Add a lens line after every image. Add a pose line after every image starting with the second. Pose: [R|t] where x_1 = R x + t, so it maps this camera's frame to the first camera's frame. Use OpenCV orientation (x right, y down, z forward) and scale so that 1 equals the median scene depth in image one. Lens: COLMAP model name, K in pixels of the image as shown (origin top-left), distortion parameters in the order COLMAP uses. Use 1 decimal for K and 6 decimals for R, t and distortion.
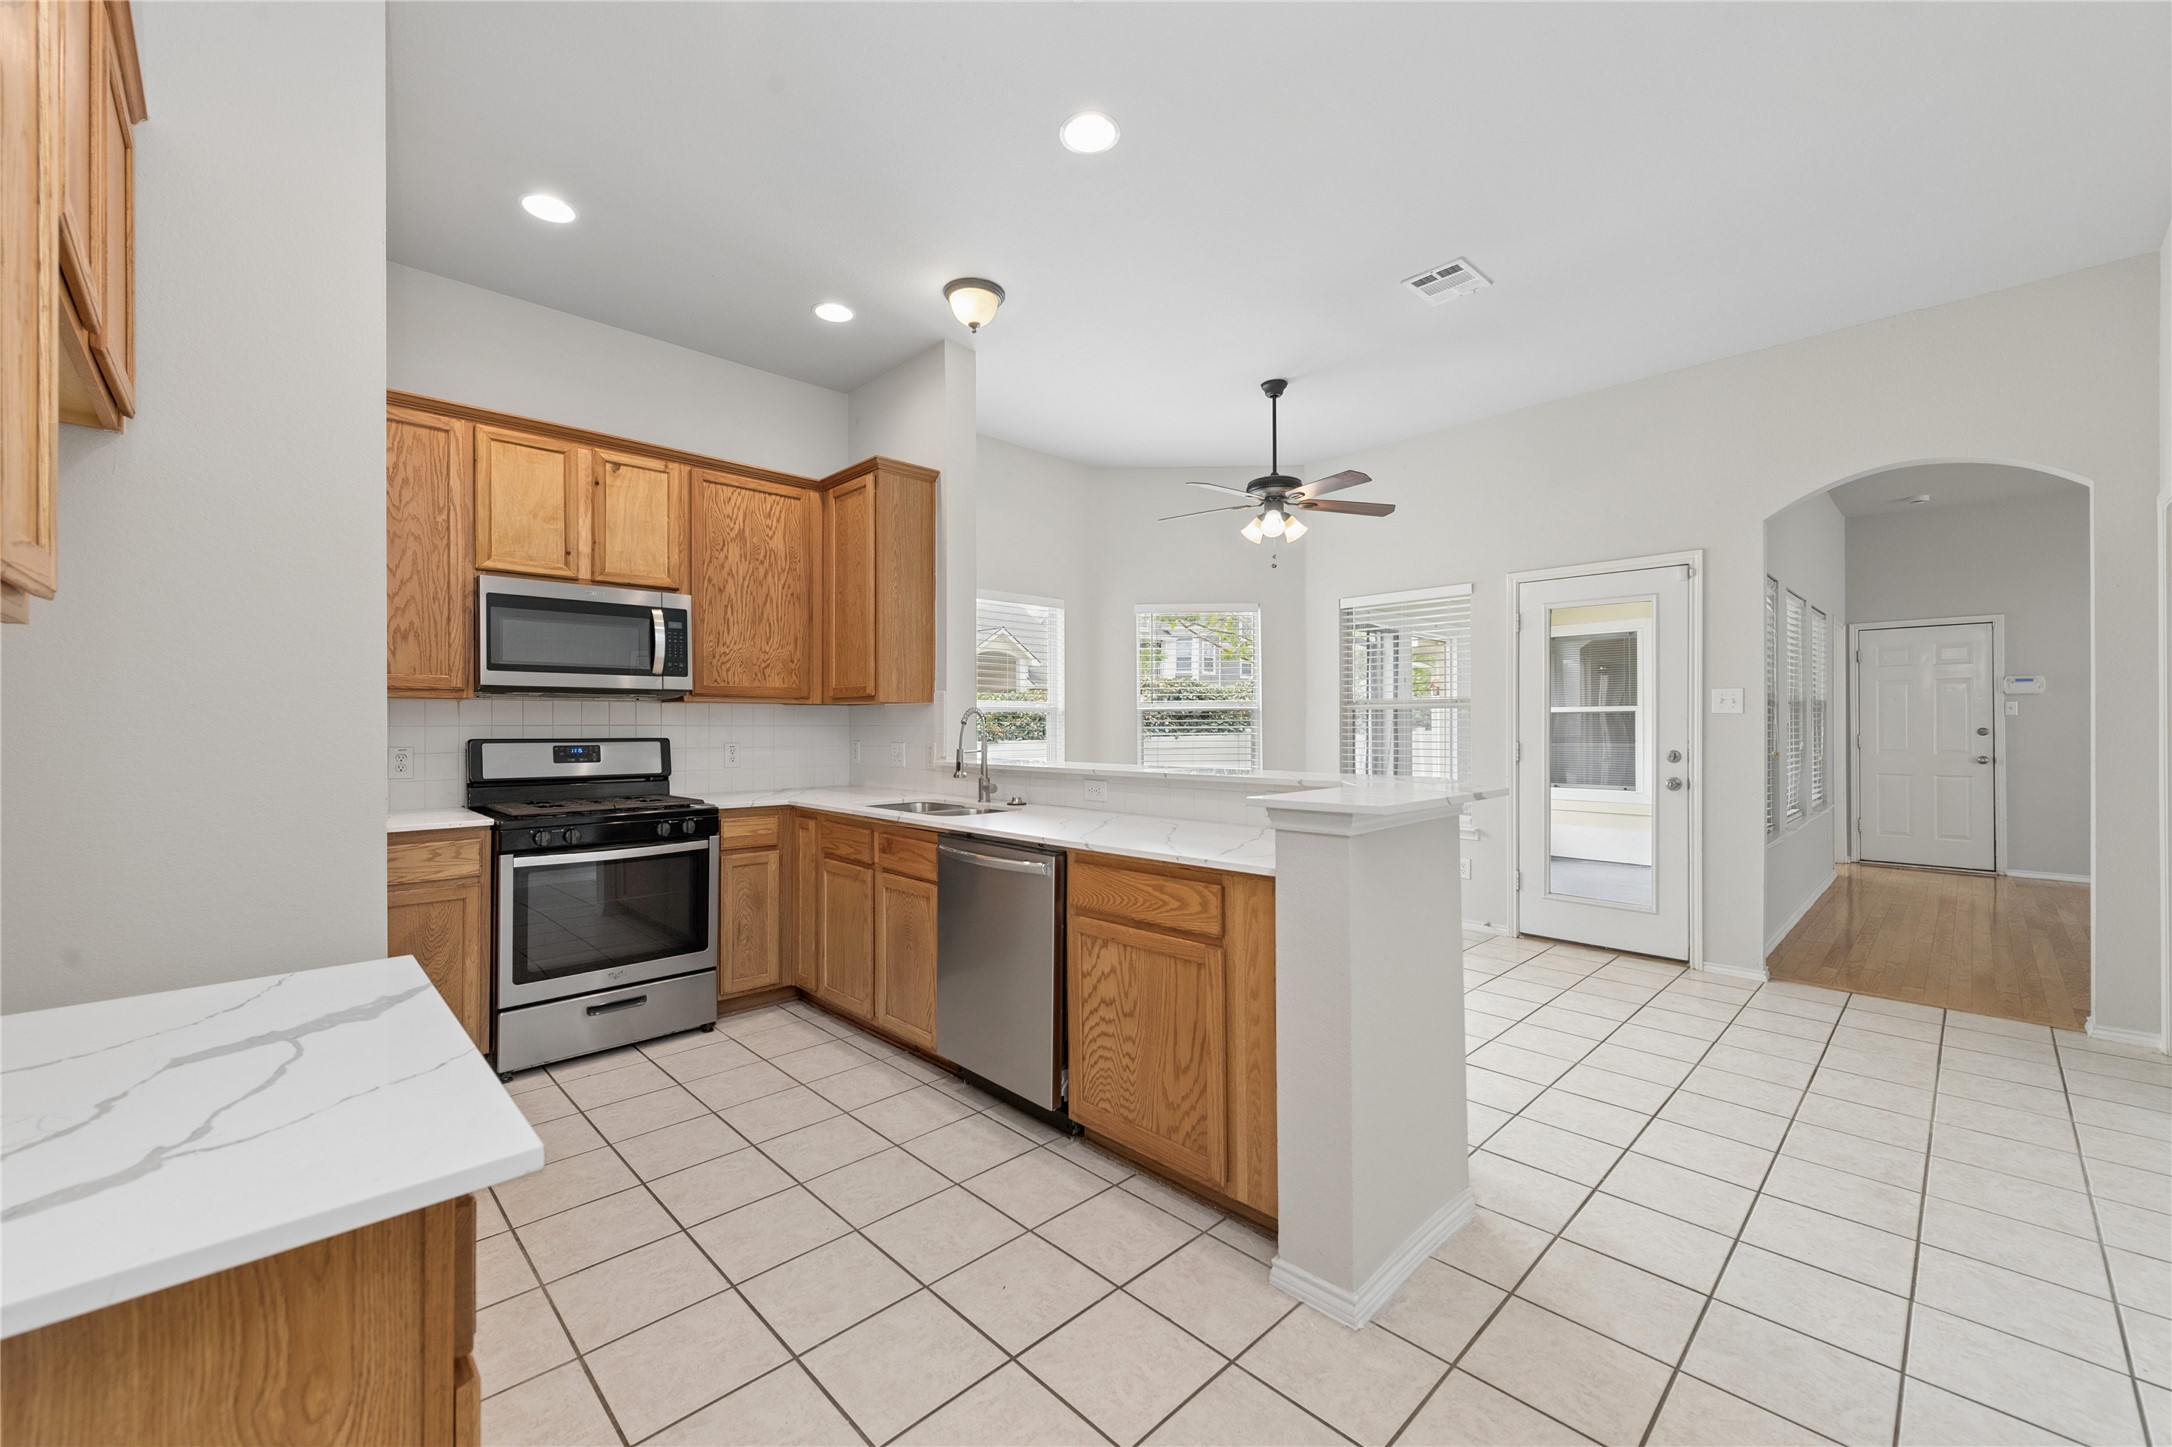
lens RADIAL K [[859.0, 0, 1086.0], [0, 859.0, 723.5], [0, 0, 1]] dist [0.016898, -0.005135]
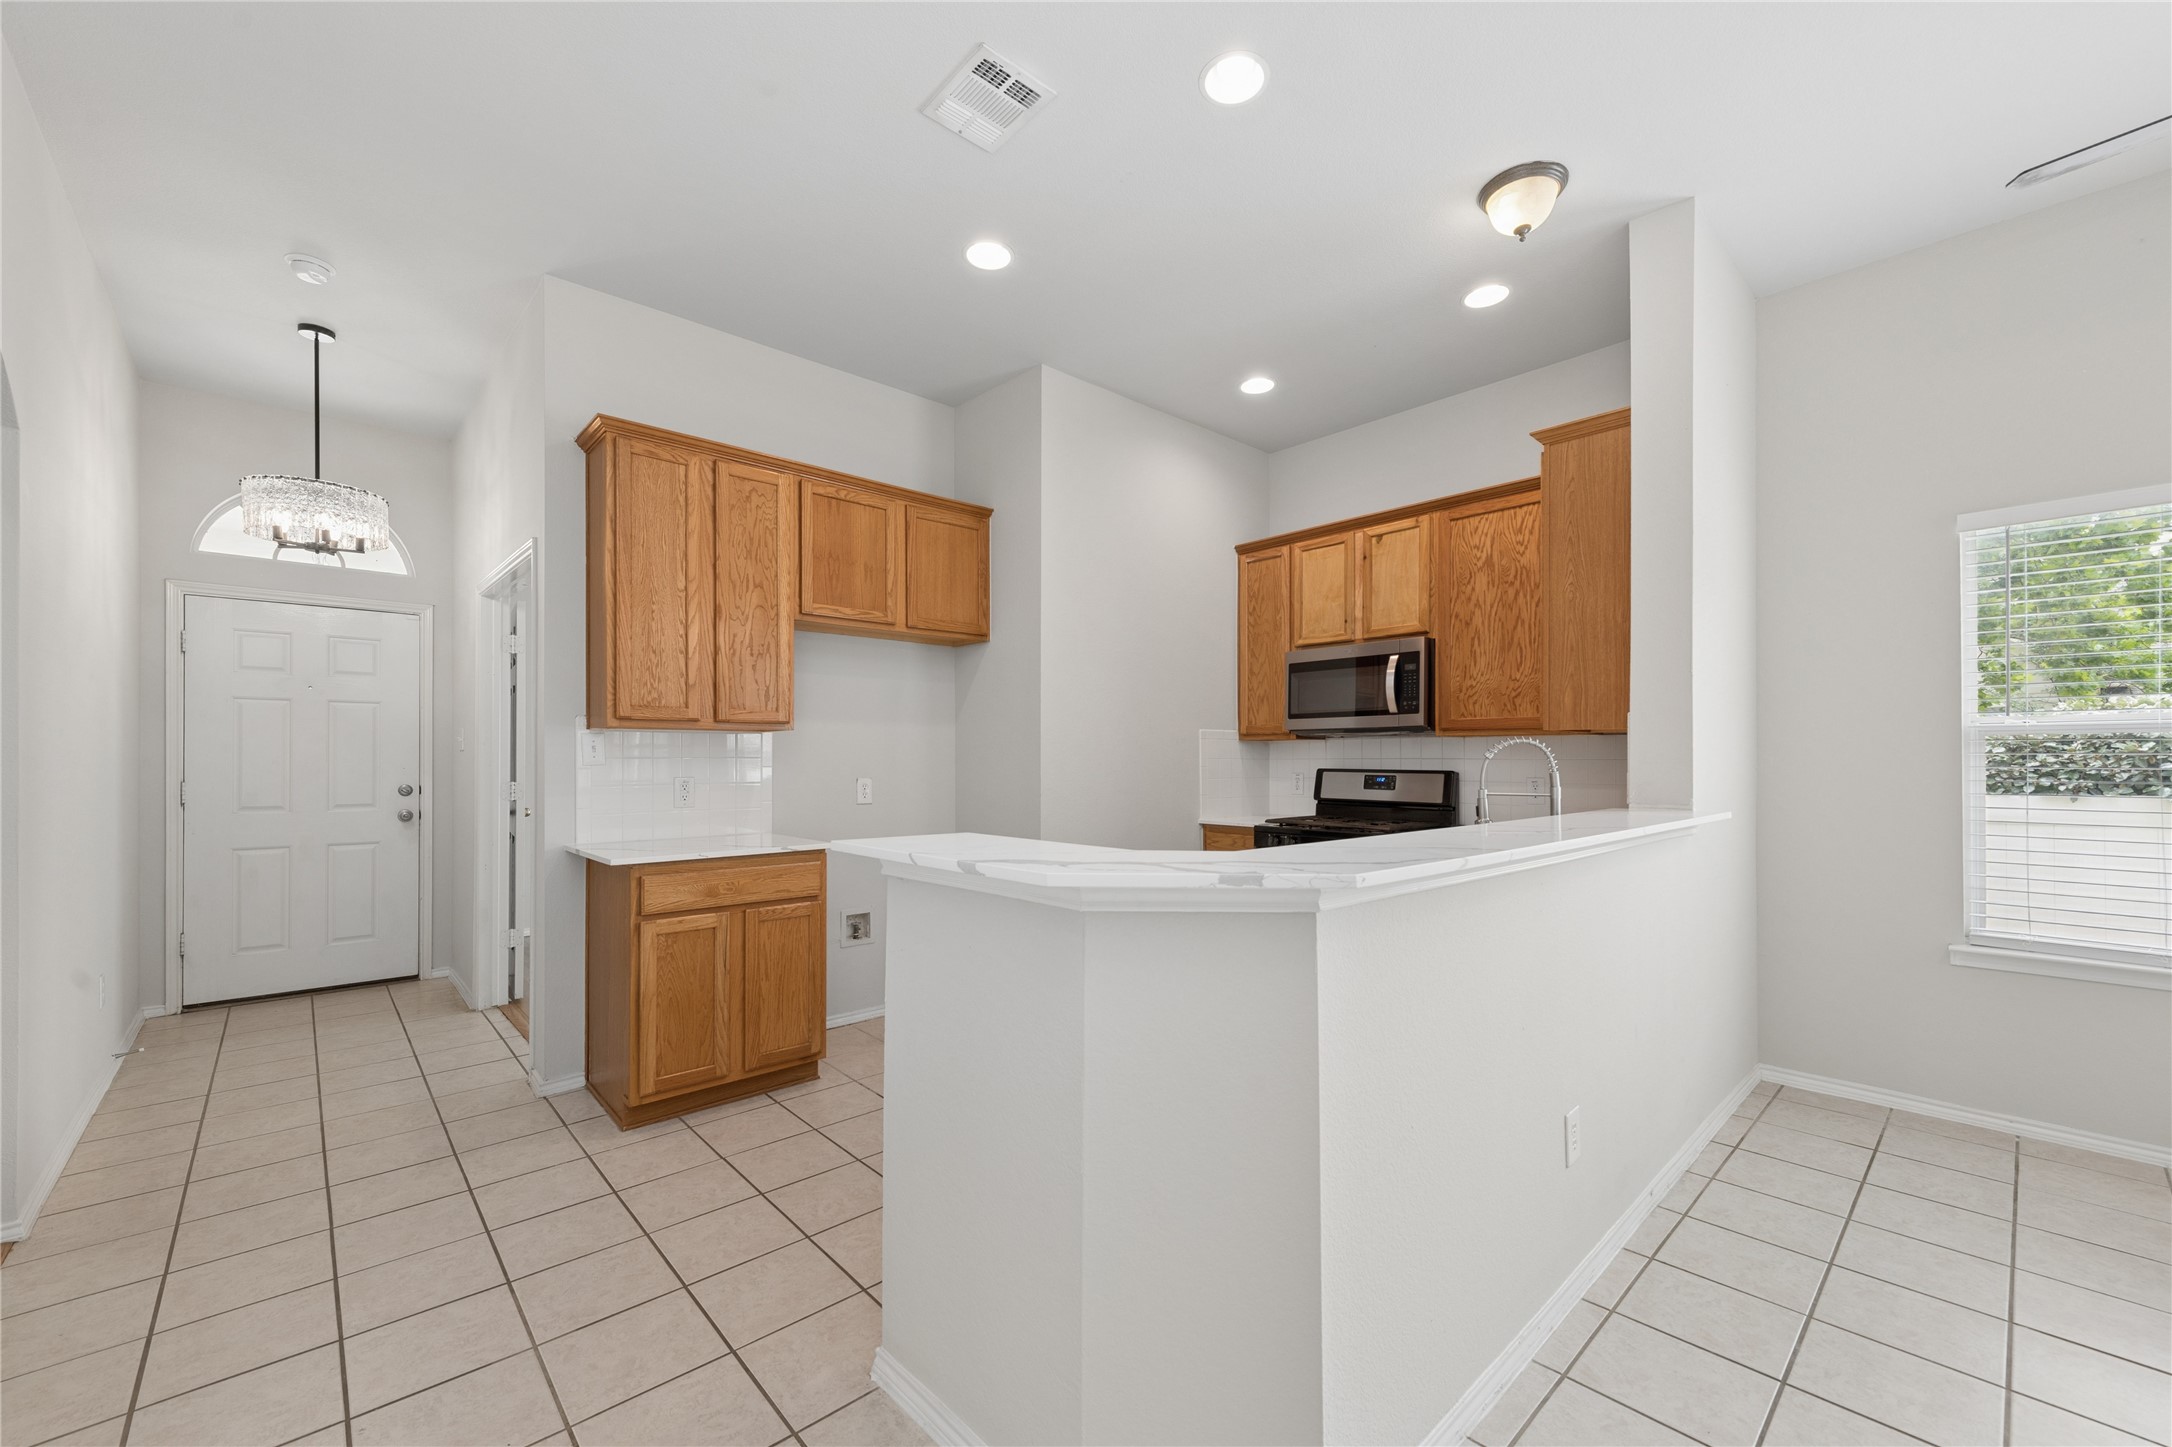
lens RADIAL K [[863.7, 0, 1084.6], [0, 863.7, 761.7], [0, 0, 1]] dist [0.000543, 0.000108]
pose [[-0.030826, 0.004609, -0.999514, 0.637705], [0.002806, 0.999986, 0.004525, -0.000477], [0.999521, -0.002666, -0.030839, 0.633470]]
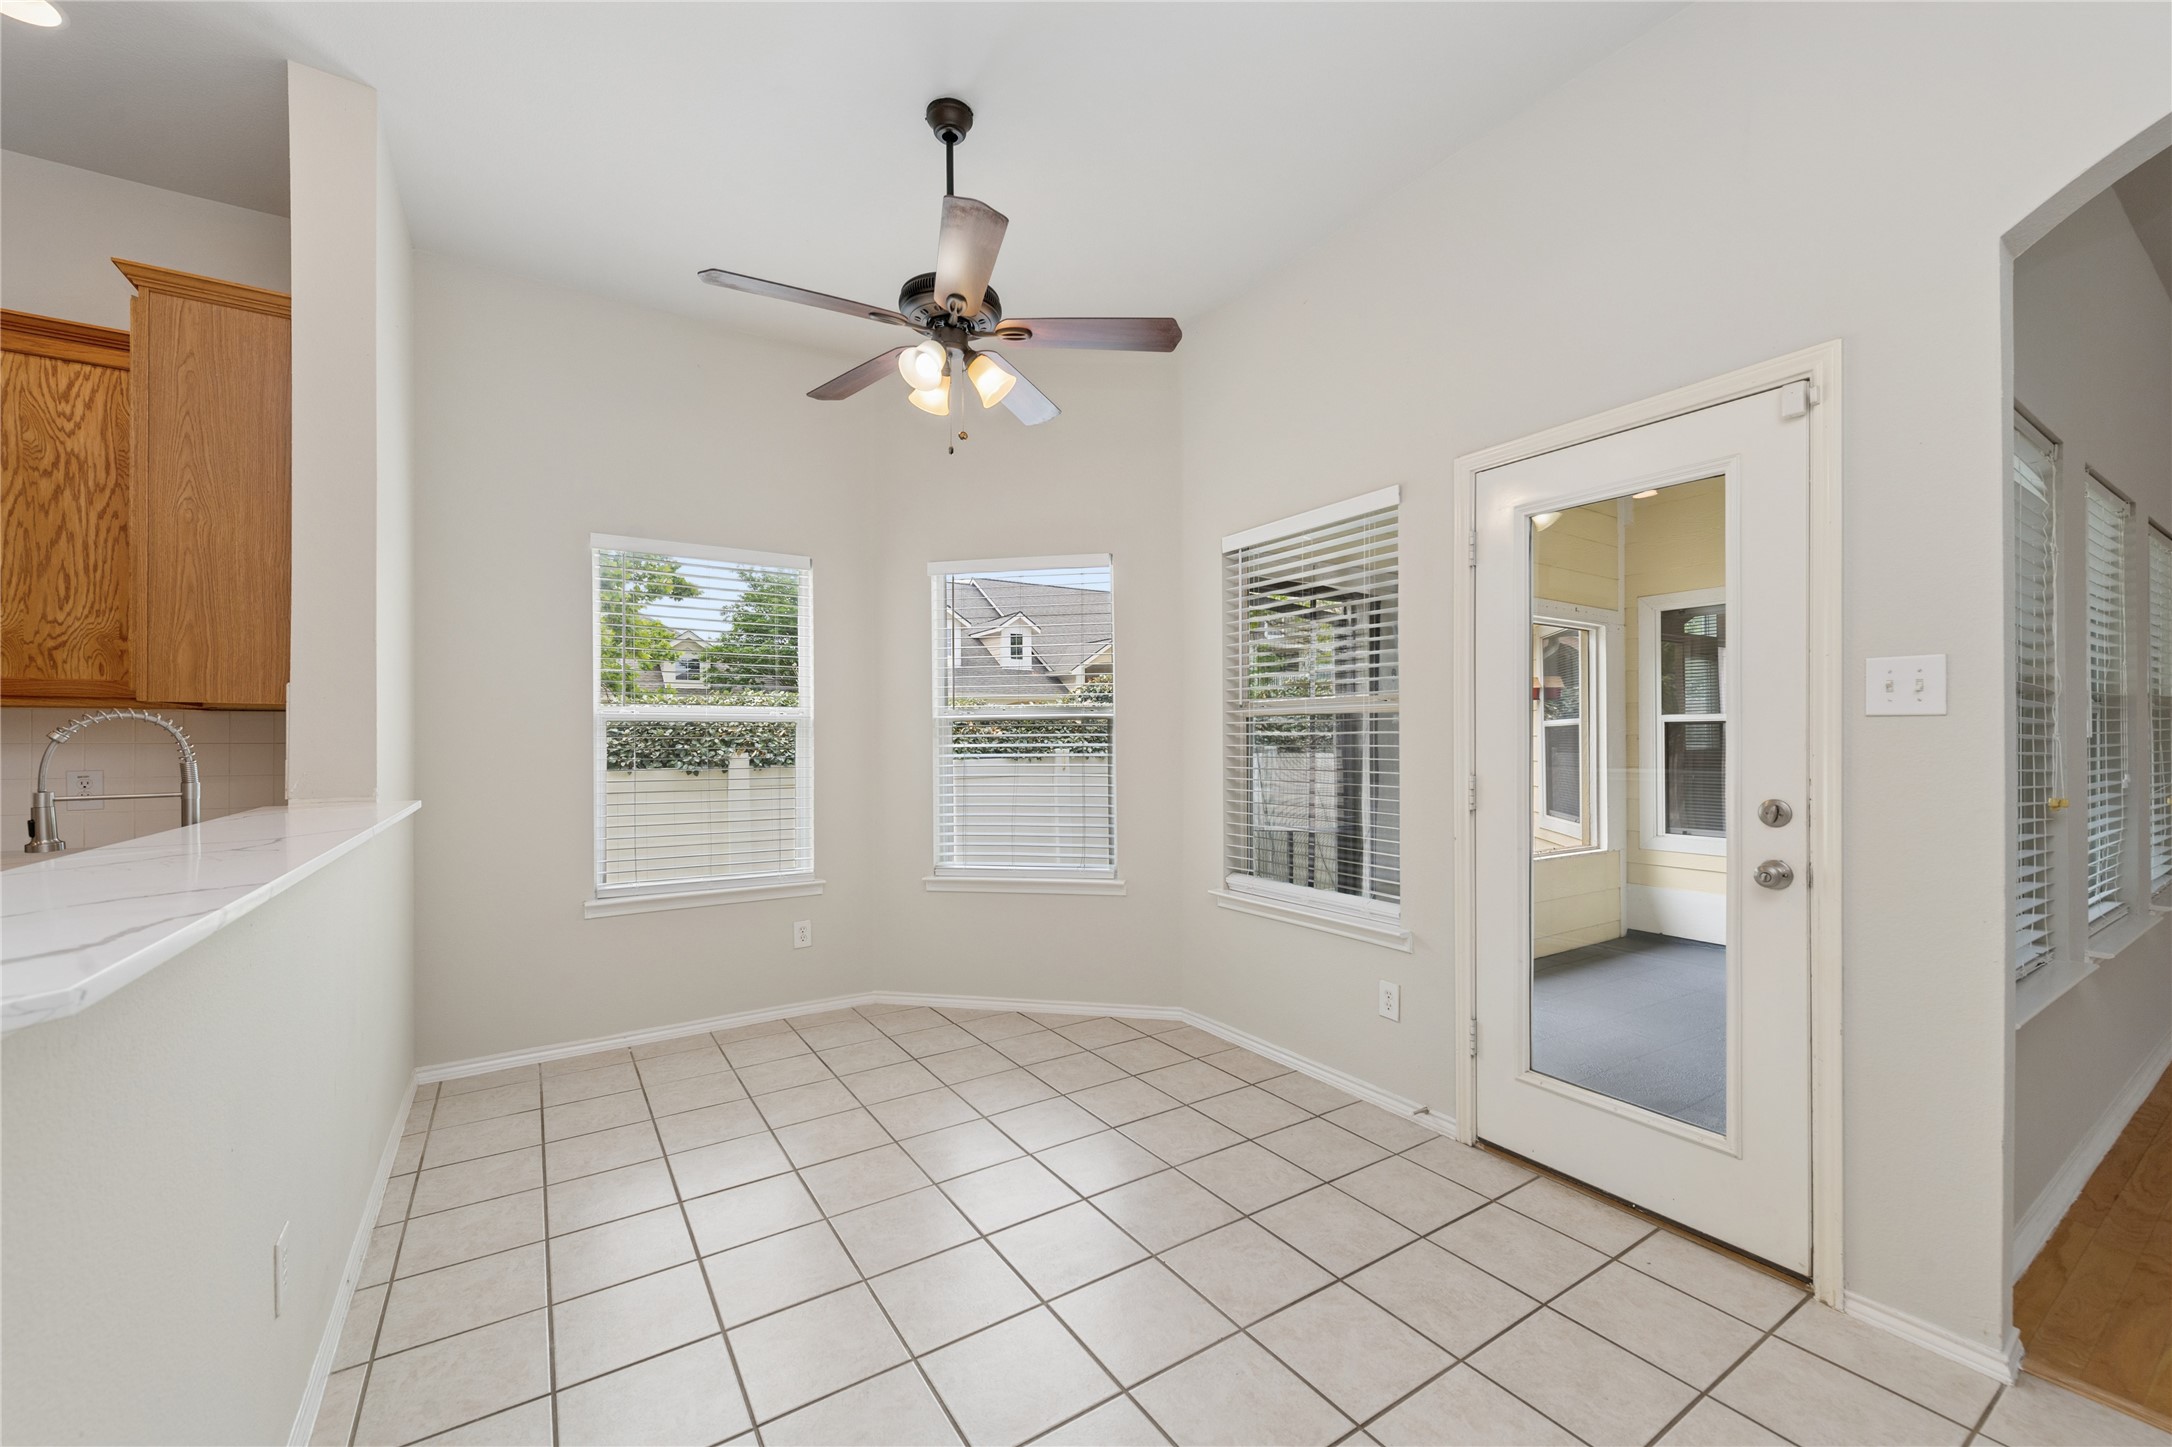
lens RADIAL K [[854.0, 0, 1089.8], [0, 854.0, 738.0], [0, 0, 1]] dist [0.017058, -0.006485]
pose [[0.981492, -0.000131, -0.191501, 0.512924], [0.000104, 1.000000, -0.000154, -0.001044], [0.191501, 0.000131, 0.981492, 0.608418]]
